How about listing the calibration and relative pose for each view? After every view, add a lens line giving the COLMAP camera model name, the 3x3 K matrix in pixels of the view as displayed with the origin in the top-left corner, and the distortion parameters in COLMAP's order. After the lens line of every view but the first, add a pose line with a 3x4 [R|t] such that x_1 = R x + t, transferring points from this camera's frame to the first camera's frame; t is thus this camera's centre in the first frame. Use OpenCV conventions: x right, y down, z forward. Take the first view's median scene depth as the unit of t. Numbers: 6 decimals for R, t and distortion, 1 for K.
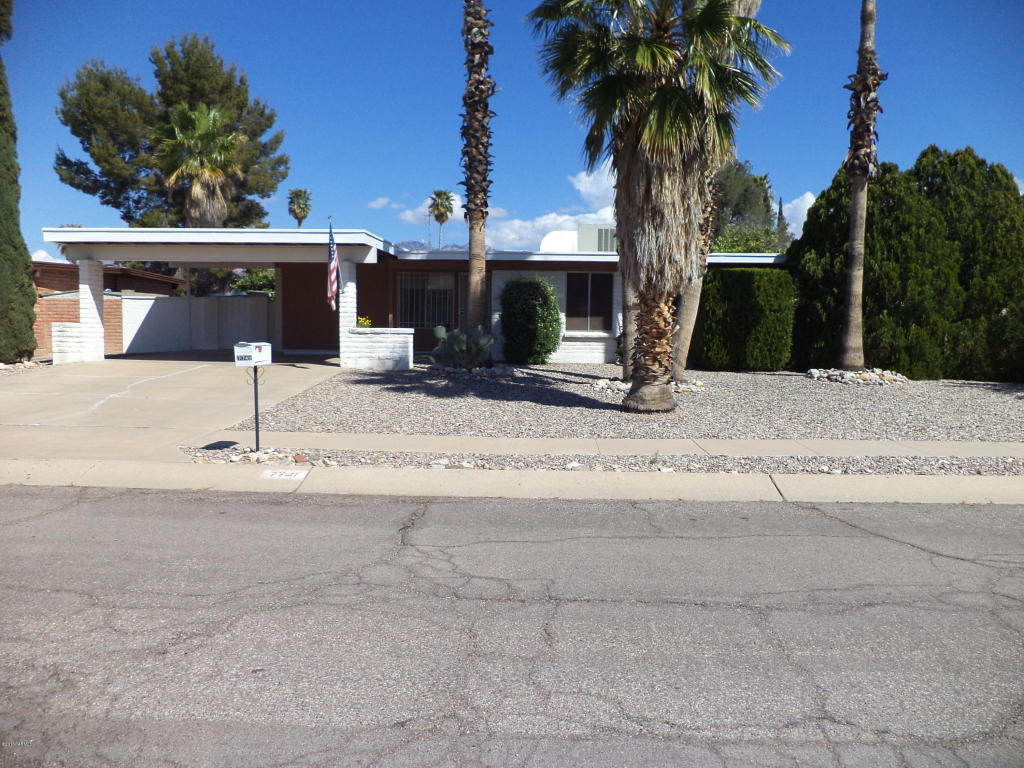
lens RADIAL K [[830.3, 0, 516.2], [0, 830.3, 384.2], [0, 0, 1]] dist [-0.022146, 0.006285]
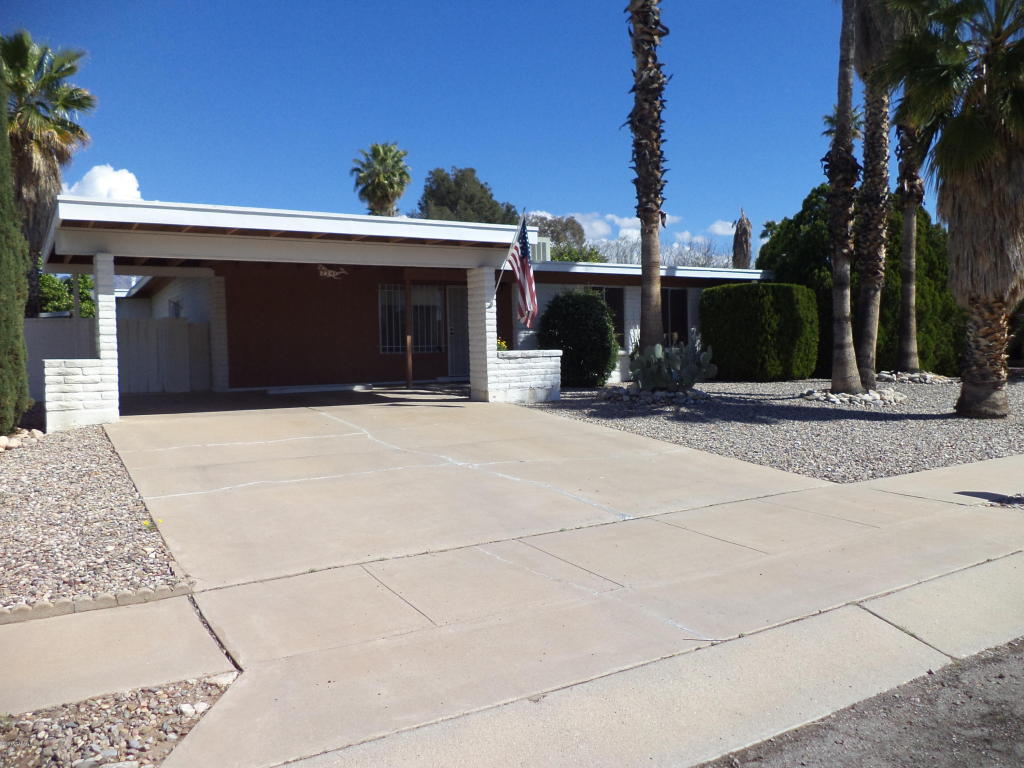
lens RADIAL K [[830.3, 0, 514.1], [0, 830.3, 382.4], [0, 0, 1]] dist [-0.022146, 0.006285]
pose [[0.824932, -0.055184, 0.562532, -0.631058], [0.072500, 0.997332, -0.008481, -0.030901], [-0.560563, 0.047780, 0.826732, 0.342743]]
